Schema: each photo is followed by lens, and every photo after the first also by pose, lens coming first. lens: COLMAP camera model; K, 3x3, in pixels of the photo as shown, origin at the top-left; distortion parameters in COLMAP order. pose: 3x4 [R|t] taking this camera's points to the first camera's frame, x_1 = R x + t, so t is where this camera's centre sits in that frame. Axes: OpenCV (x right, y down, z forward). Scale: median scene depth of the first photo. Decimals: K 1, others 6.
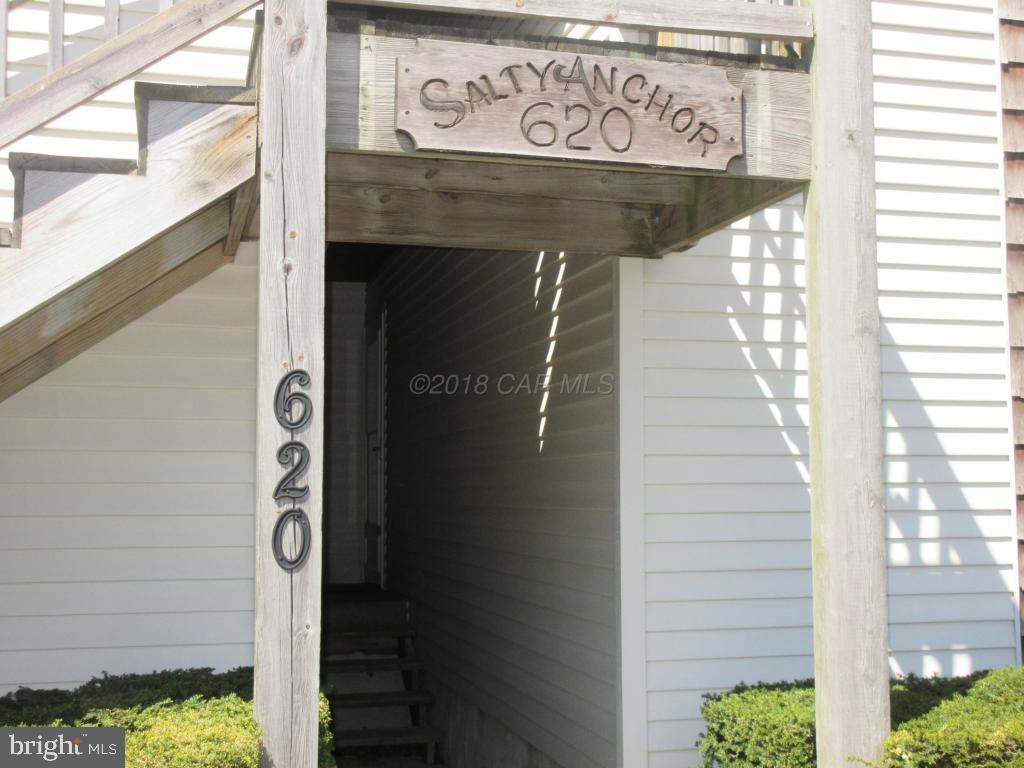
lens RADIAL K [[1325.4, 0, 512.1], [0, 1325.4, 384.5], [0, 0, 1]] dist [-0.011213, 0.000000]
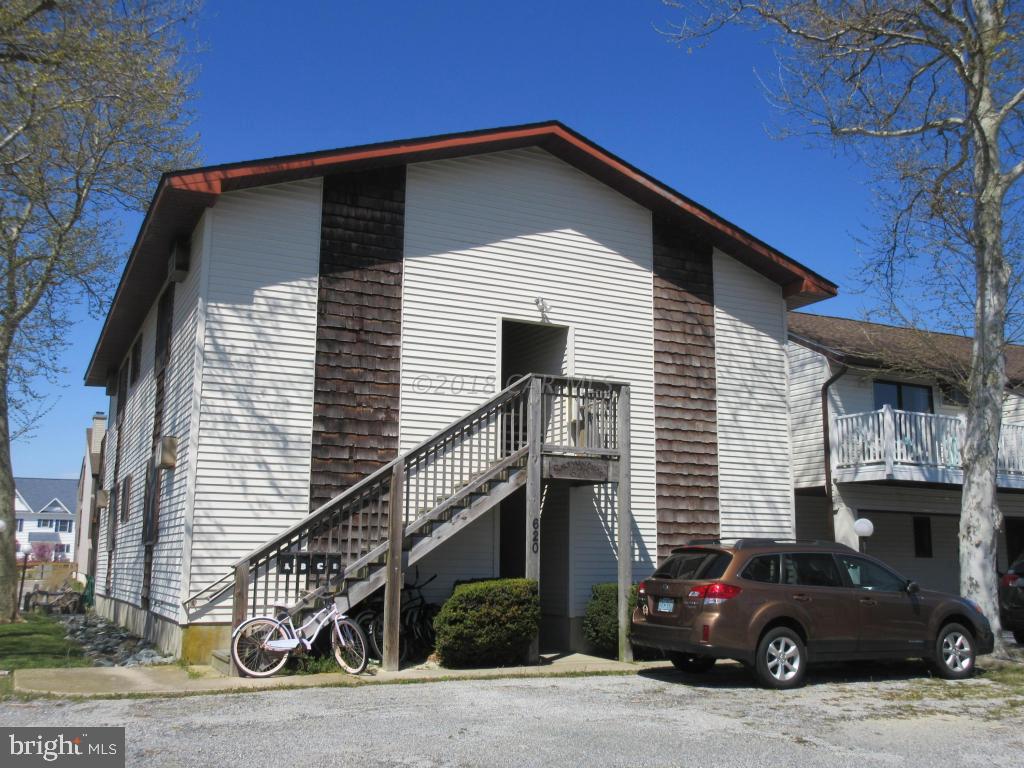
lens RADIAL K [[1015.5, 0, 512.2], [0, 1015.5, 383.5], [0, 0, 1]] dist [0.000855, 0.000000]
pose [[0.979006, 0.050359, 0.197512, -0.752995], [-0.033390, 0.995532, -0.088323, -0.130128], [-0.201078, 0.079874, 0.976313, -2.158874]]
